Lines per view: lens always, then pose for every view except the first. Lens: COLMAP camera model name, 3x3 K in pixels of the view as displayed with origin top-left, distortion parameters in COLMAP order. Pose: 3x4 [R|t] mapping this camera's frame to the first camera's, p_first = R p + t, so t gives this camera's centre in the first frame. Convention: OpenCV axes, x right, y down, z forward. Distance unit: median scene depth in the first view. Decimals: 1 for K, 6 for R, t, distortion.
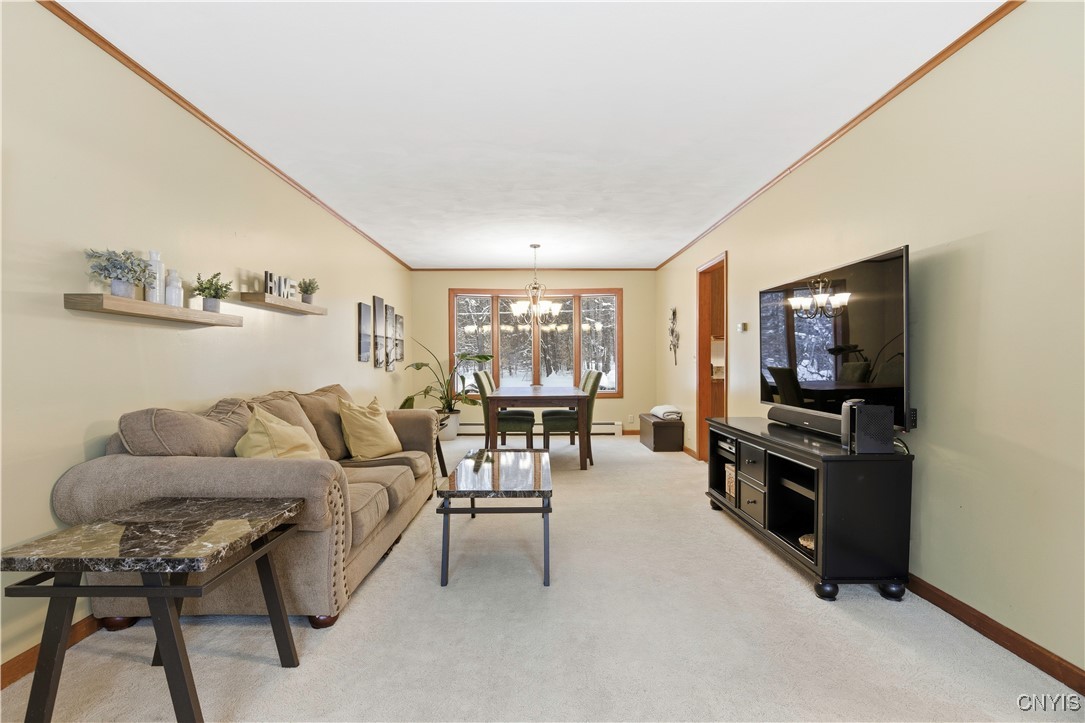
lens RADIAL K [[492.9, 0, 545.2], [0, 492.9, 361.3], [0, 0, 1]] dist [-0.002516, -0.001063]
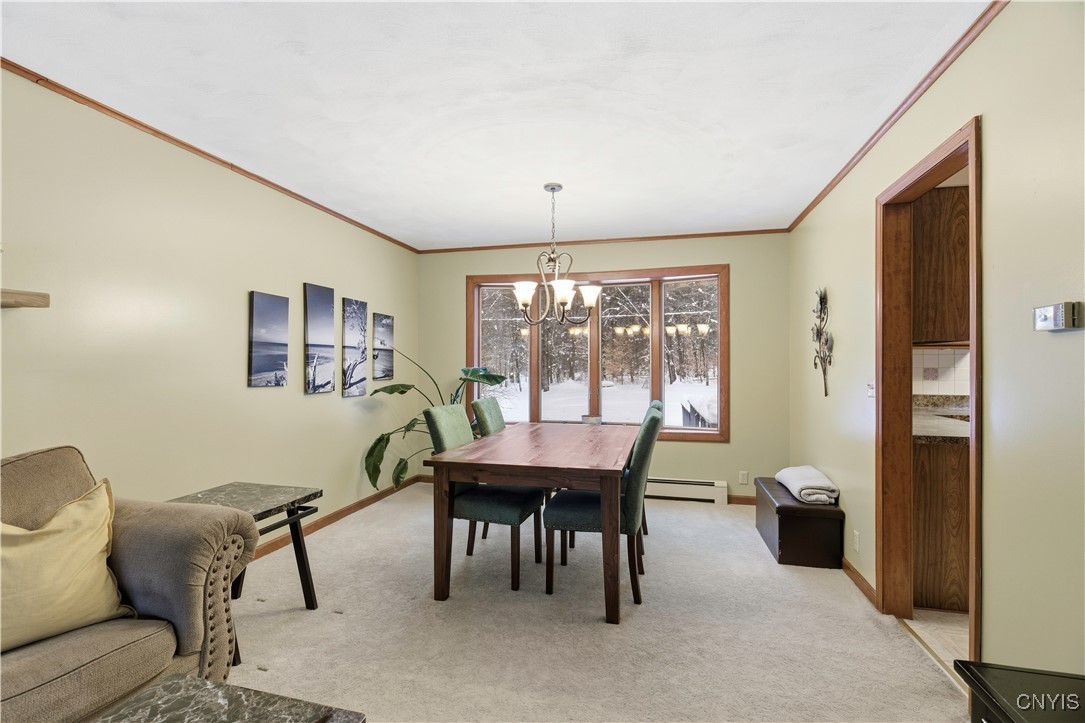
lens RADIAL K [[492.9, 0, 537.5], [0, 492.9, 360.3], [0, 0, 1]] dist [-0.002516, -0.001063]
pose [[0.964447, 0.003924, -0.264246, 0.103304], [-0.006942, 0.999921, -0.010487, -0.023153], [0.264184, 0.011949, 0.964398, 0.398372]]
